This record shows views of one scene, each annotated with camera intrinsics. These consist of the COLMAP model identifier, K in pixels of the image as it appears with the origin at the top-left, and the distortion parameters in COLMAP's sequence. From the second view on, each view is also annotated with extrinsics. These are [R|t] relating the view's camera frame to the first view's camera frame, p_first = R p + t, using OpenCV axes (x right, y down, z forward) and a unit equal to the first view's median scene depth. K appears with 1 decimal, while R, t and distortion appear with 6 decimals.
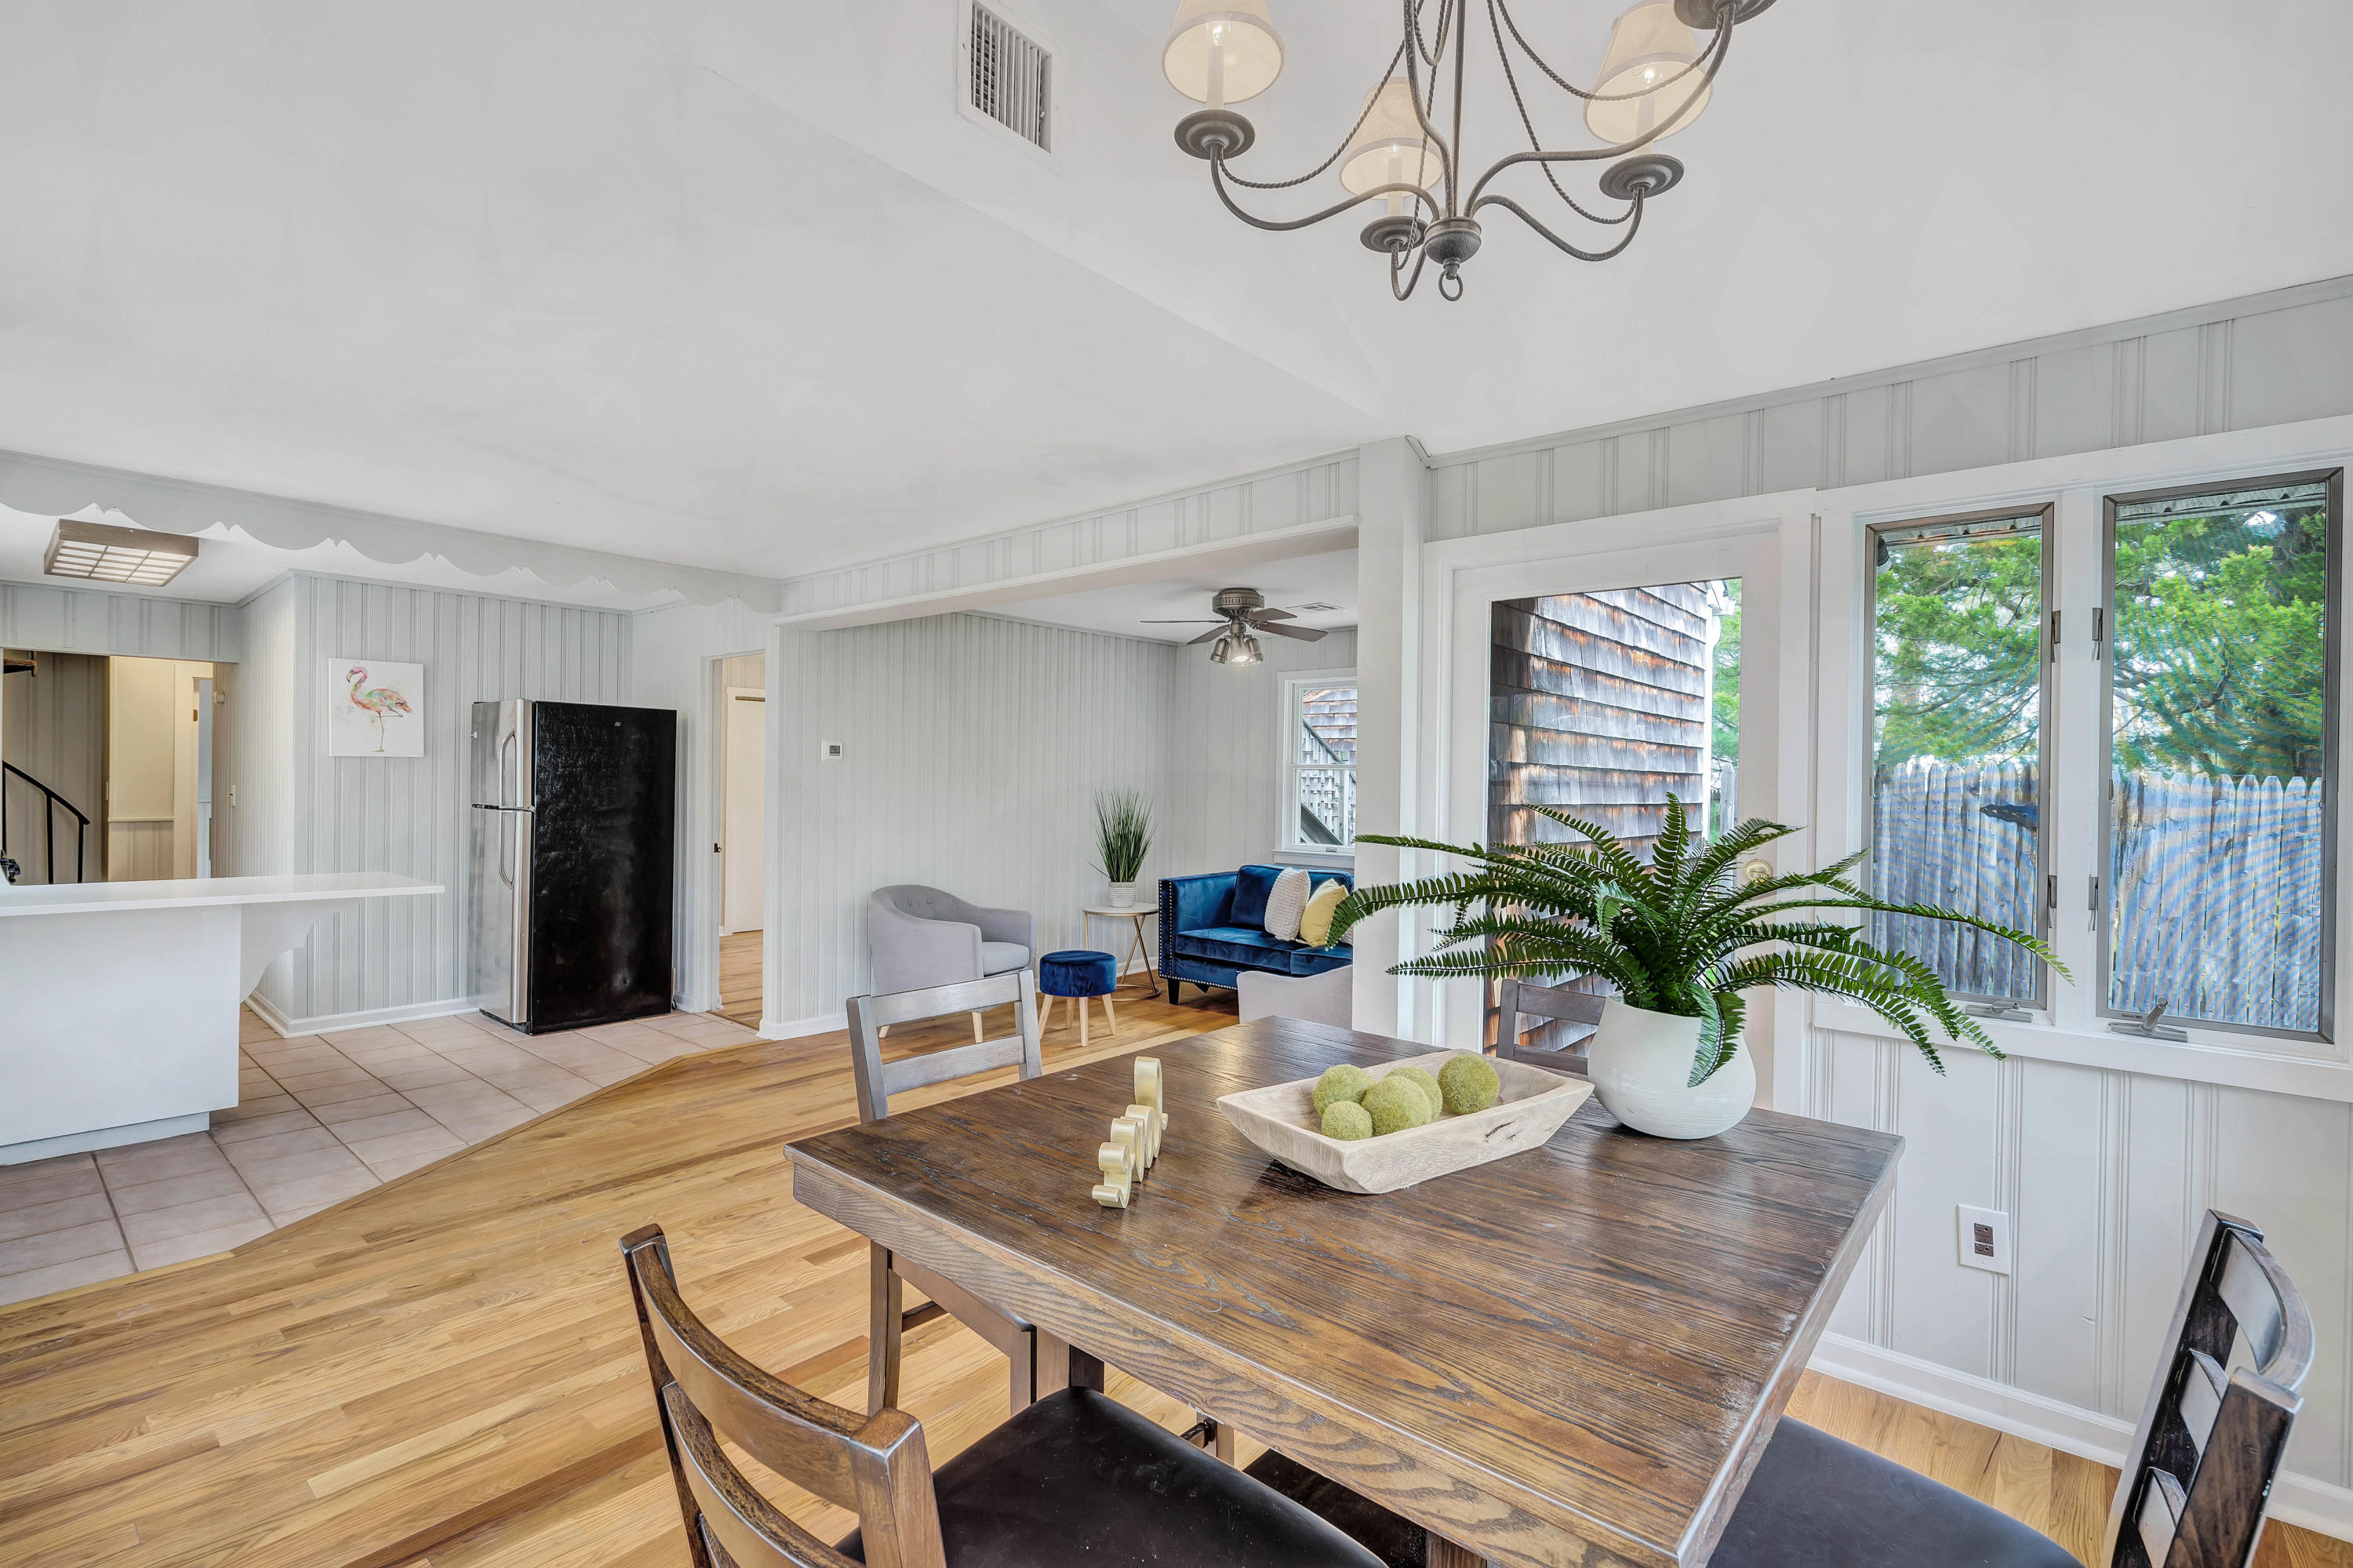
lens RADIAL K [[1058.6, 0, 1179.4], [0, 1058.6, 788.7], [0, 0, 1]] dist [-0.013339, -0.000167]
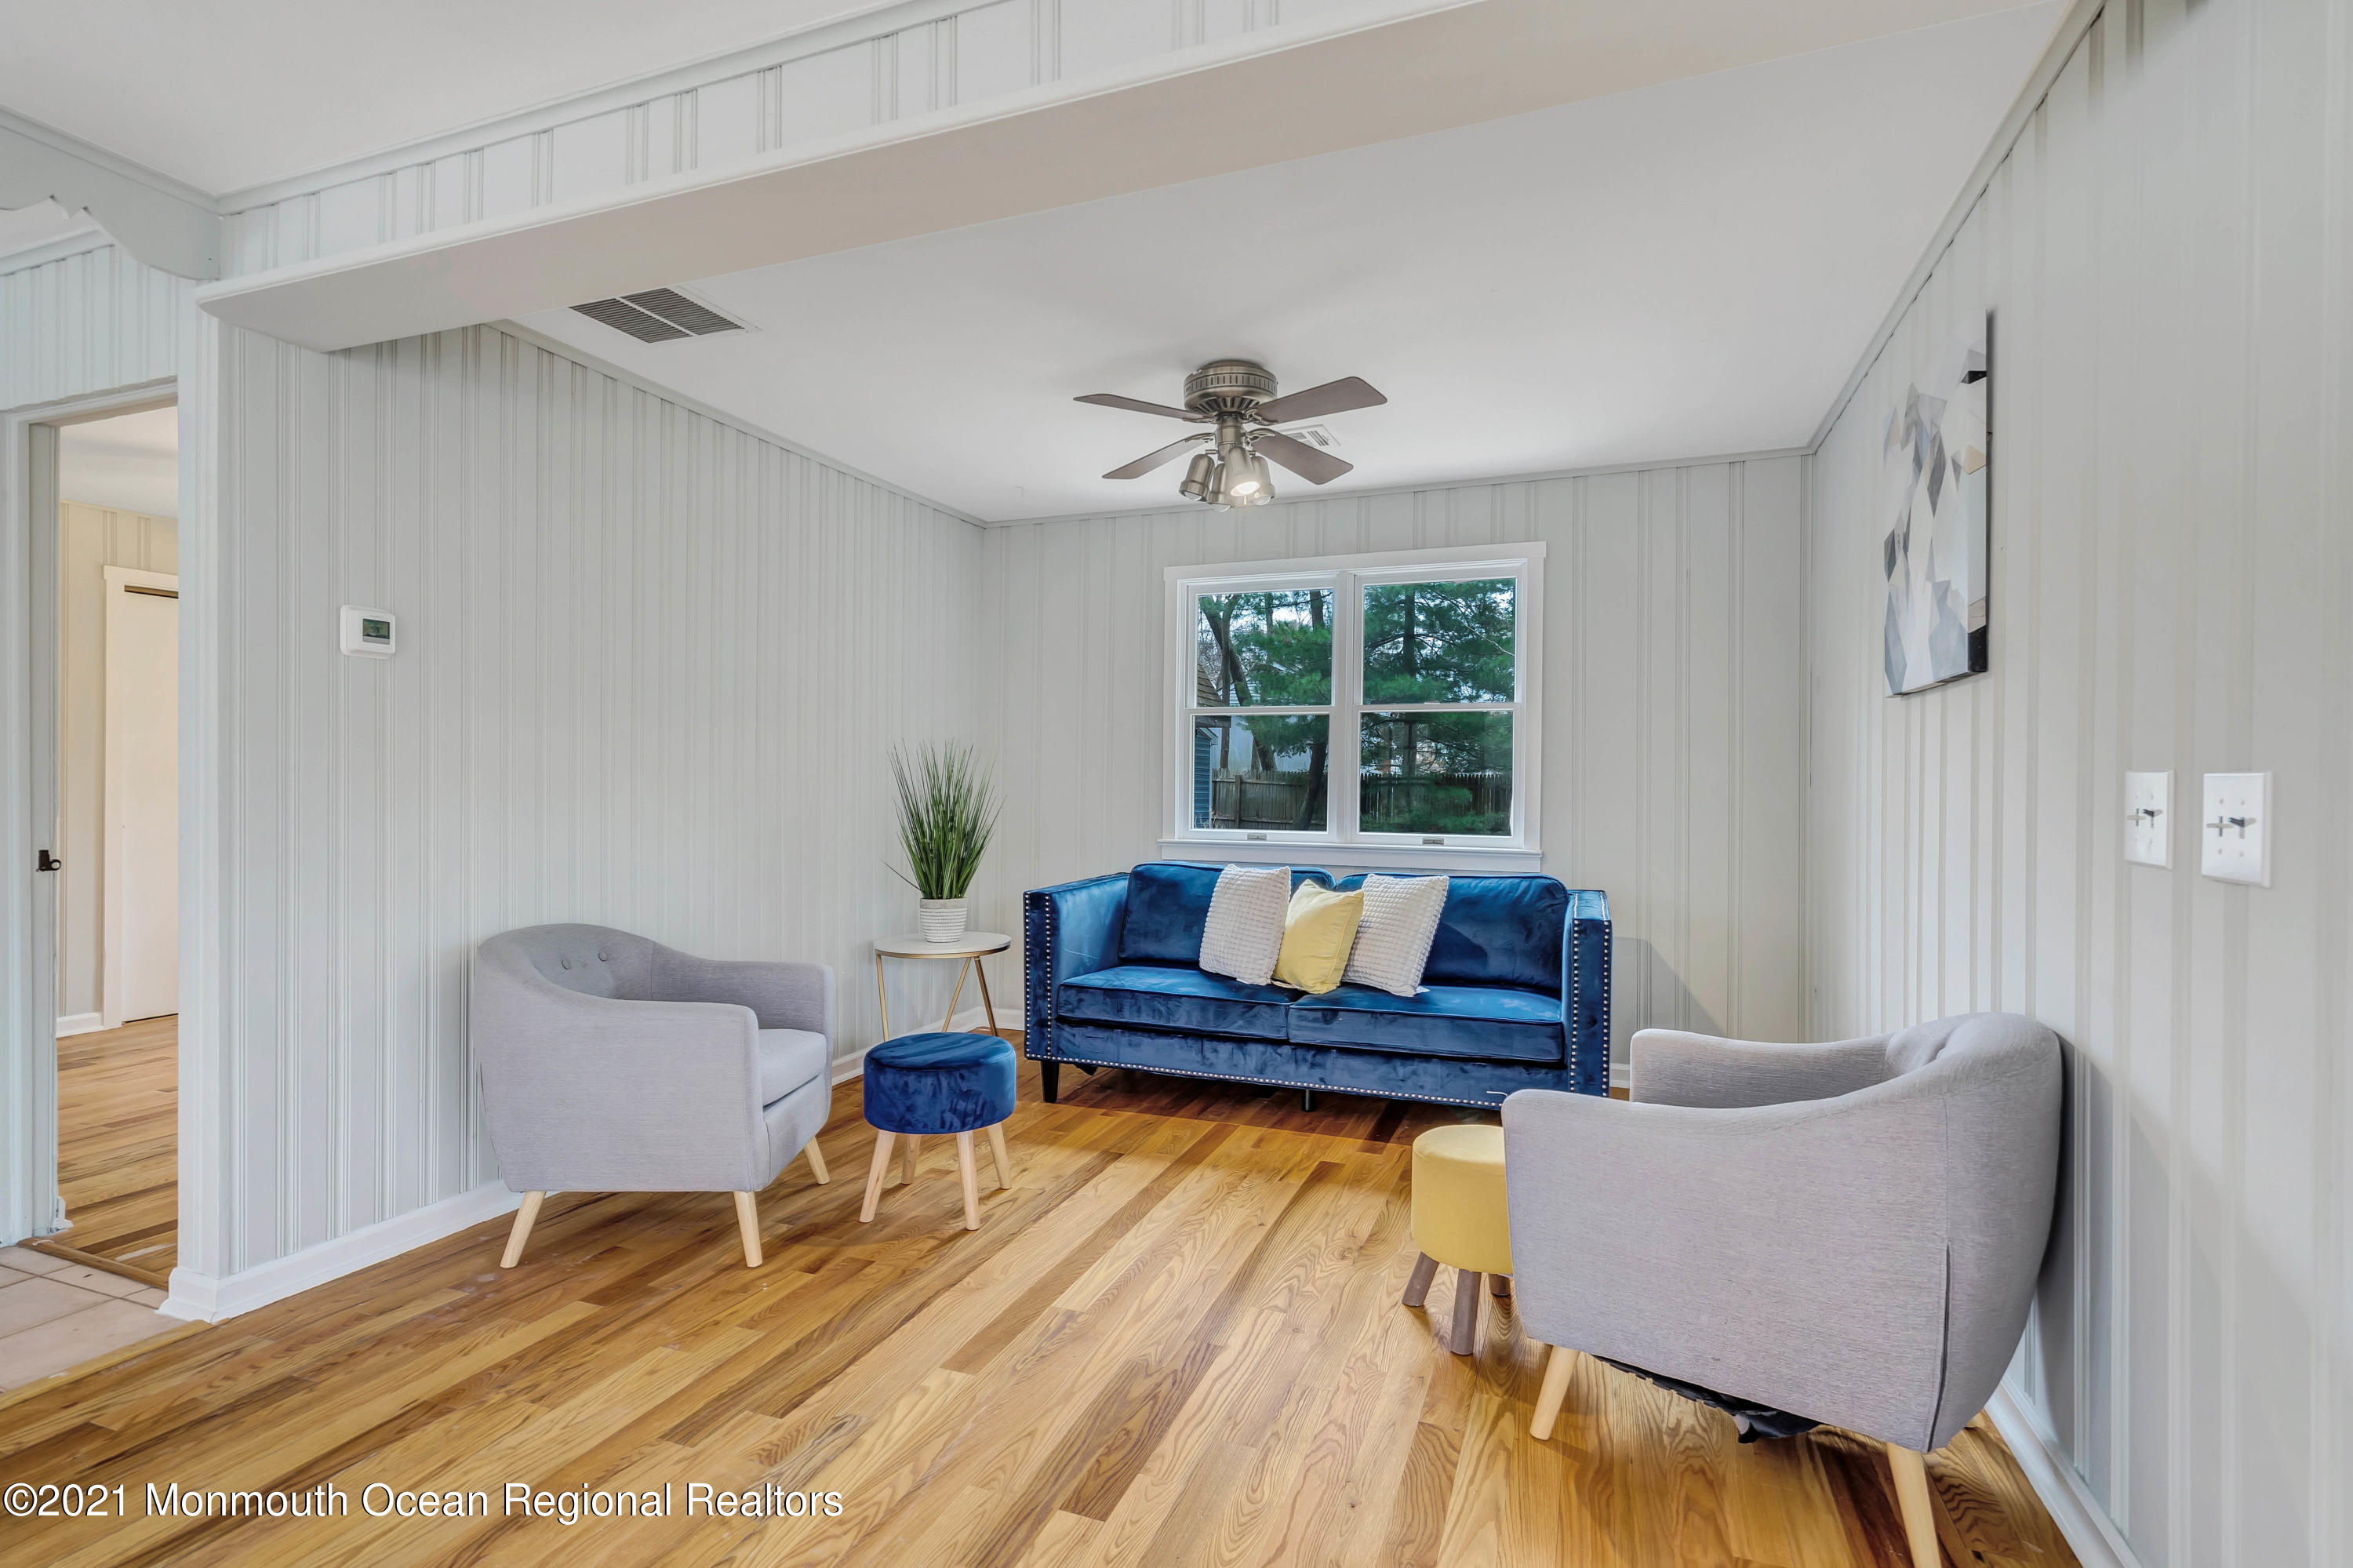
lens RADIAL K [[1119.3, 0, 1170.1], [0, 1119.3, 783.5], [0, 0, 1]] dist [0.004544, -0.000020]
pose [[0.943487, -0.006536, 0.331344, -0.152744], [0.008441, 0.999955, -0.004309, 0.030624], [-0.331301, 0.006862, 0.943500, 0.403626]]
